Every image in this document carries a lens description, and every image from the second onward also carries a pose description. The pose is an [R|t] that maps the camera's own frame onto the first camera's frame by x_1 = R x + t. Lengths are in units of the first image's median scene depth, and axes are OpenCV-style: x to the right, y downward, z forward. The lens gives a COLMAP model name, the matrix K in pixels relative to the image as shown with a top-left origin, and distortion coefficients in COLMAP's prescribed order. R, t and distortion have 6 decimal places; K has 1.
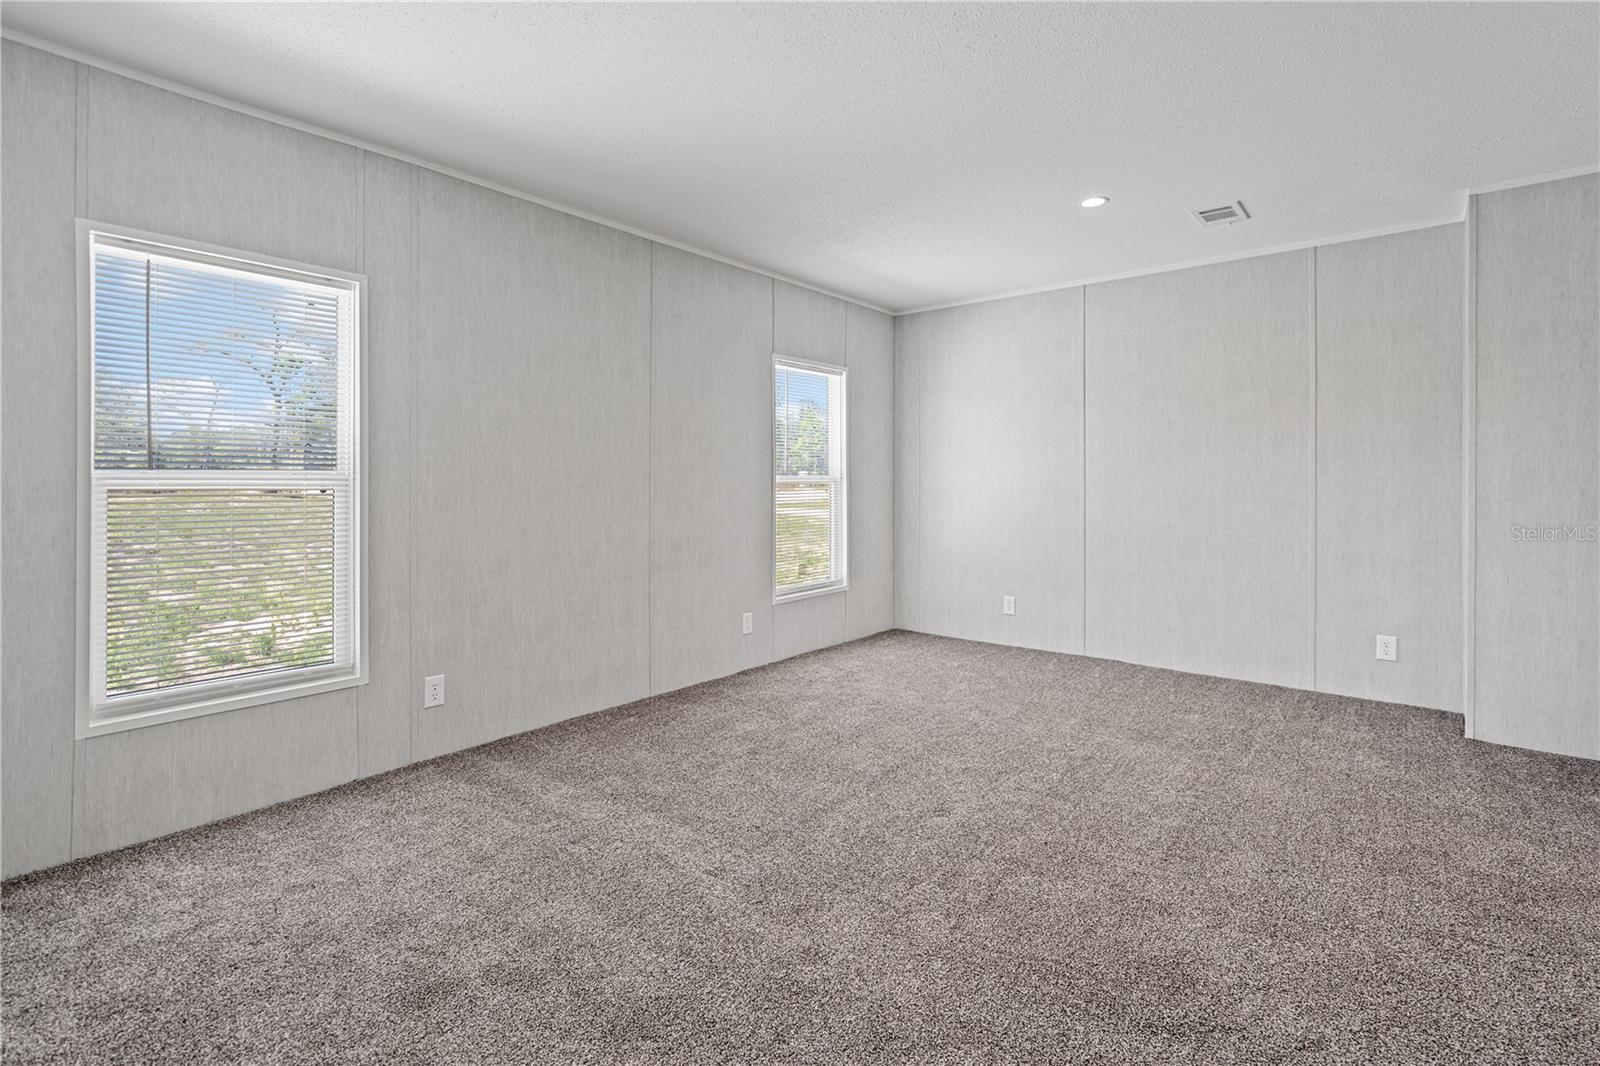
lens RADIAL K [[740.1, 0, 800.0], [0, 740.1, 499.4], [0, 0, 1]] dist [-0.003543, 0.001492]
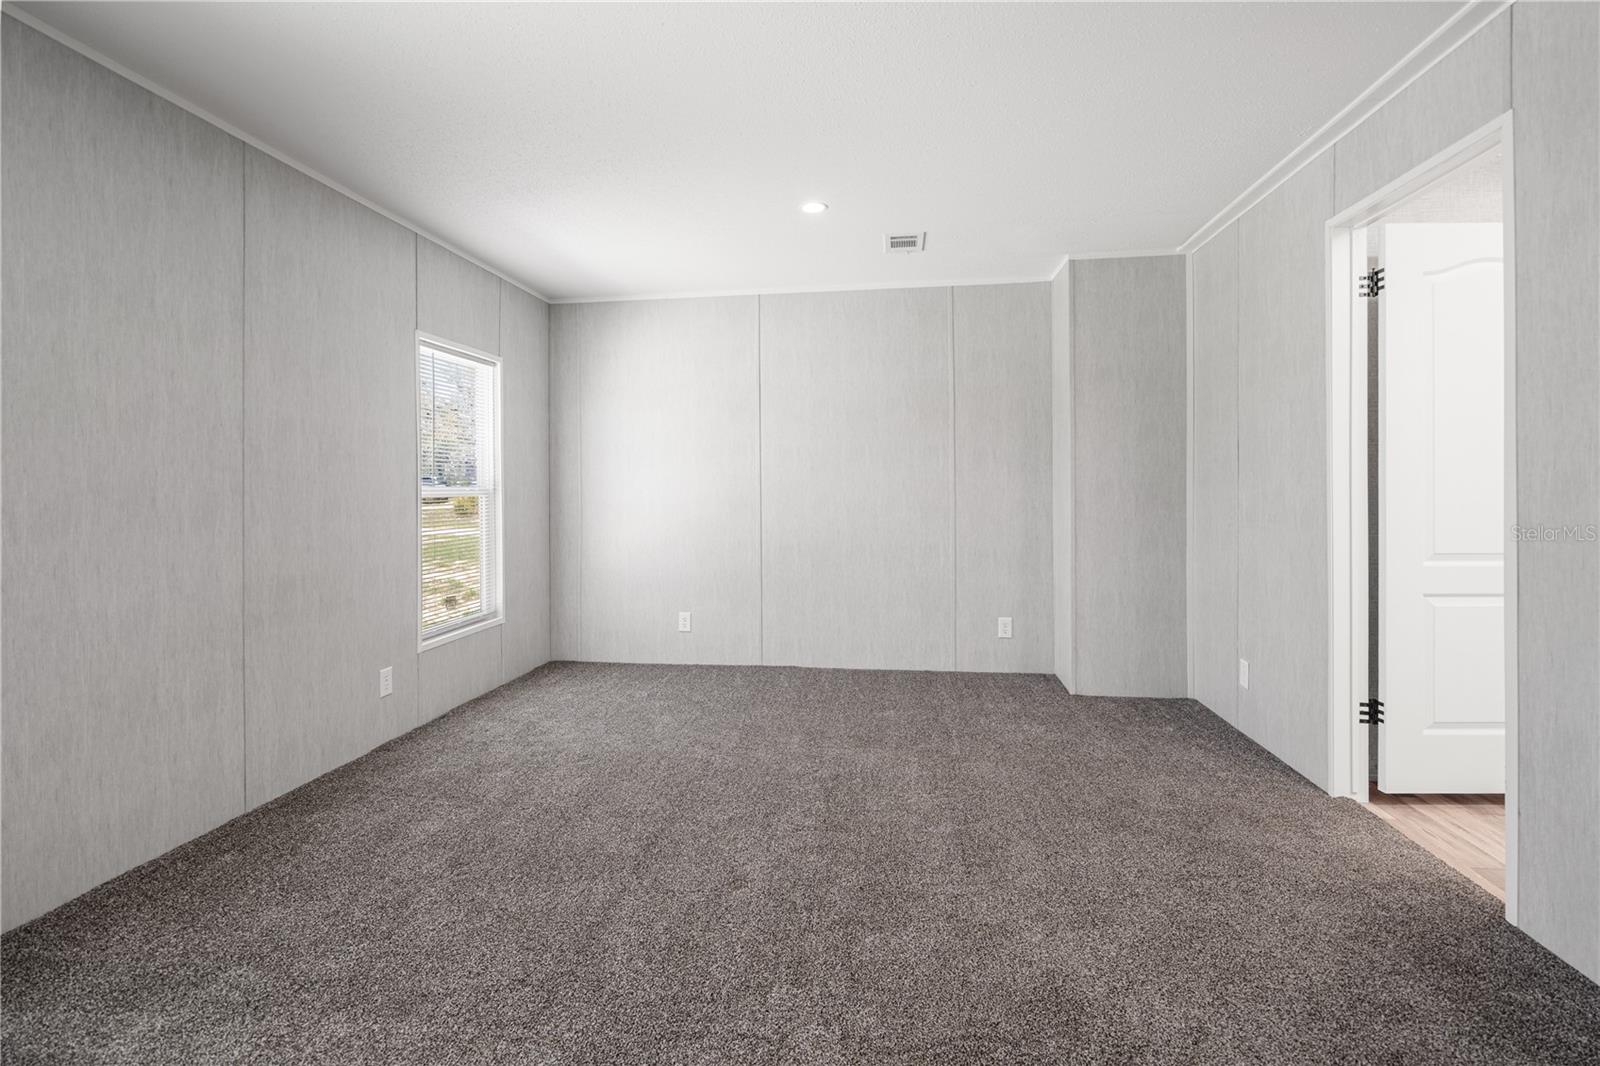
lens RADIAL K [[740.1, 0, 800.0], [0, 740.1, 499.4], [0, 0, 1]] dist [-0.003543, 0.001492]
pose [[0.852238, -0.013599, 0.522977, -0.136631], [0.020975, 0.999747, -0.008185, -0.005390], [-0.522733, 0.017944, 0.852307, 0.173141]]
